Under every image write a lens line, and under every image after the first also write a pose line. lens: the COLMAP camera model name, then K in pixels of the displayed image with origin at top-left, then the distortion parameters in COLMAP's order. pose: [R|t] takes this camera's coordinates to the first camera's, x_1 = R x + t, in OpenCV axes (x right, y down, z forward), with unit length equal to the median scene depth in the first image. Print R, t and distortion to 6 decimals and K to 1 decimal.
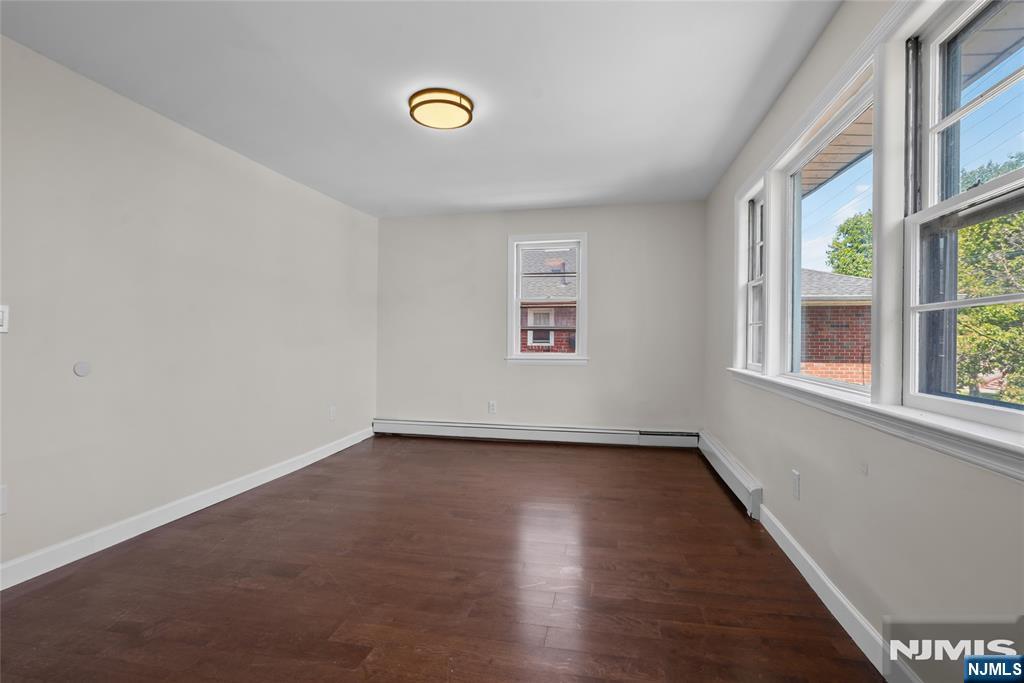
lens RADIAL K [[489.8, 0, 504.4], [0, 489.8, 358.8], [0, 0, 1]] dist [0.001745, 0.000570]
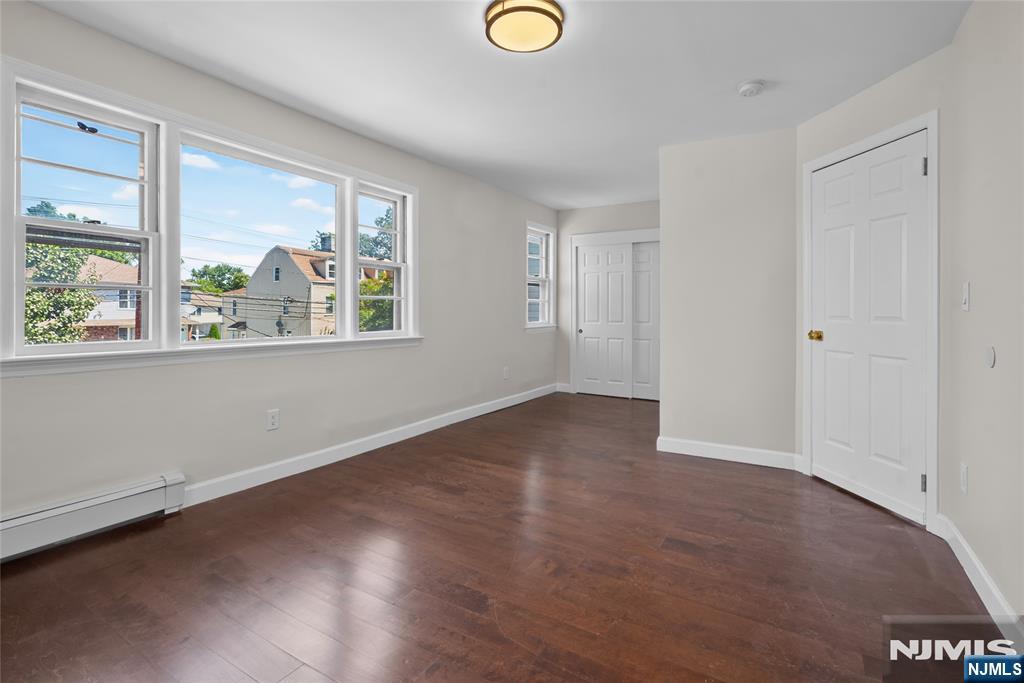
lens RADIAL K [[491.0, 0, 508.2], [0, 491.0, 320.7], [0, 0, 1]] dist [0.006929, 0.000505]
pose [[-0.949065, -0.016121, 0.314668, -0.339337], [0.002891, 0.998203, 0.059859, -0.070406], [-0.315067, 0.057720, -0.947313, 1.659894]]
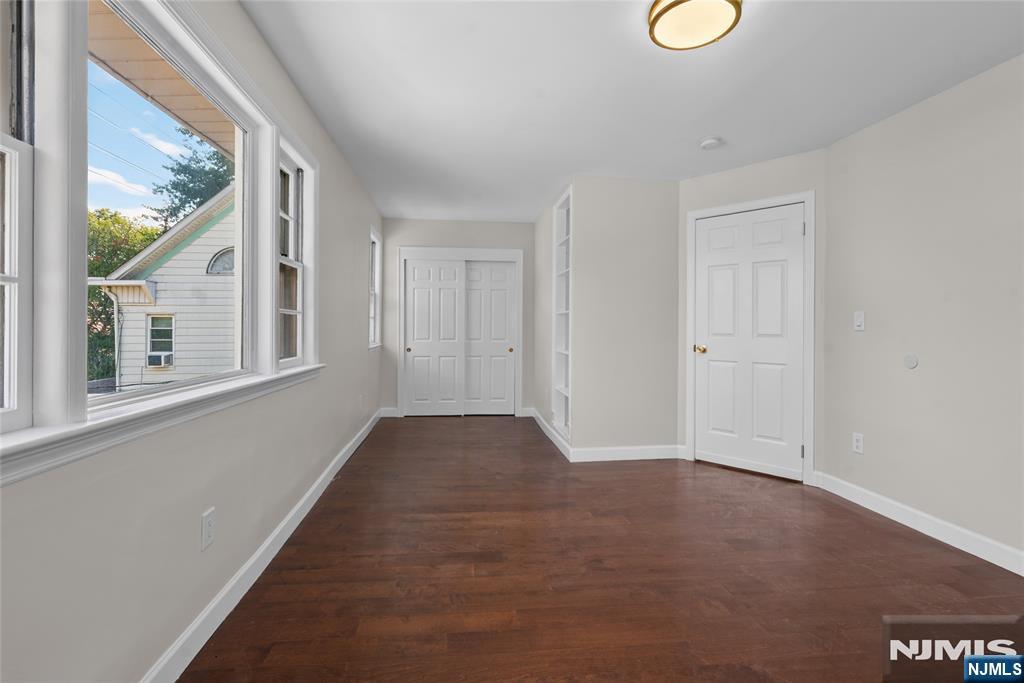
lens RADIAL K [[468.8, 0, 510.9], [0, 468.8, 336.6], [0, 0, 1]] dist [0.001304, 0.000234]
pose [[-0.941542, -0.004411, -0.336868, 0.332432], [-0.024047, 0.998244, 0.054139, -0.063568], [0.336037, 0.059075, -0.939994, 1.459995]]
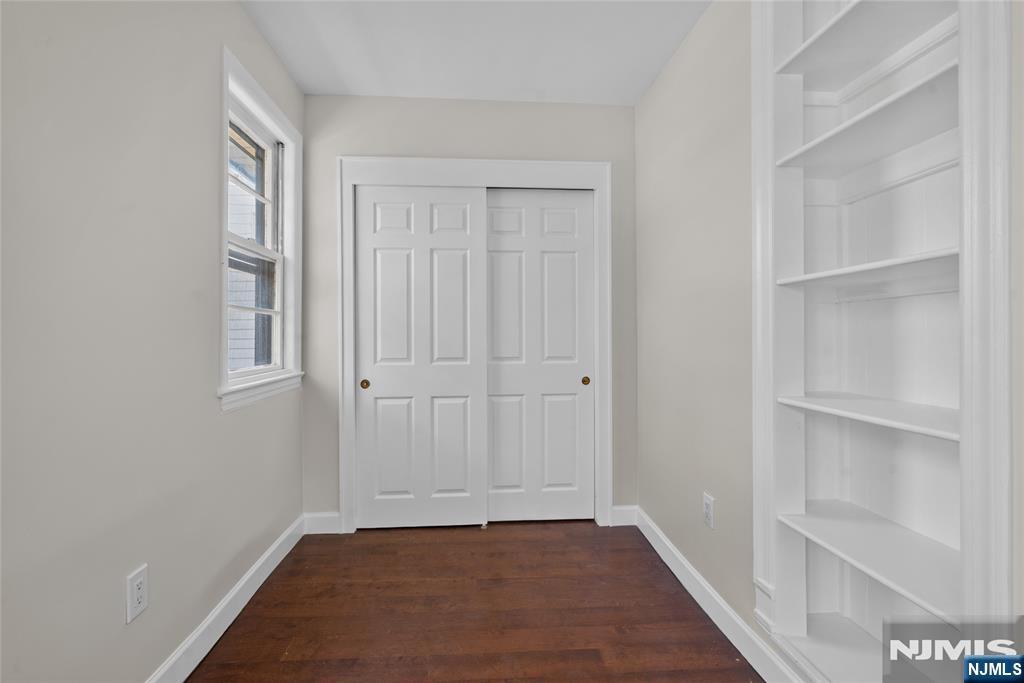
lens RADIAL K [[491.0, 0, 508.2], [0, 491.0, 320.7], [0, 0, 1]] dist [0.006929, 0.000505]
pose [[-0.948149, -0.004555, -0.317793, 0.102136], [-0.013380, 0.999583, 0.025591, -0.038612], [0.317544, 0.028516, -0.947815, 0.399594]]
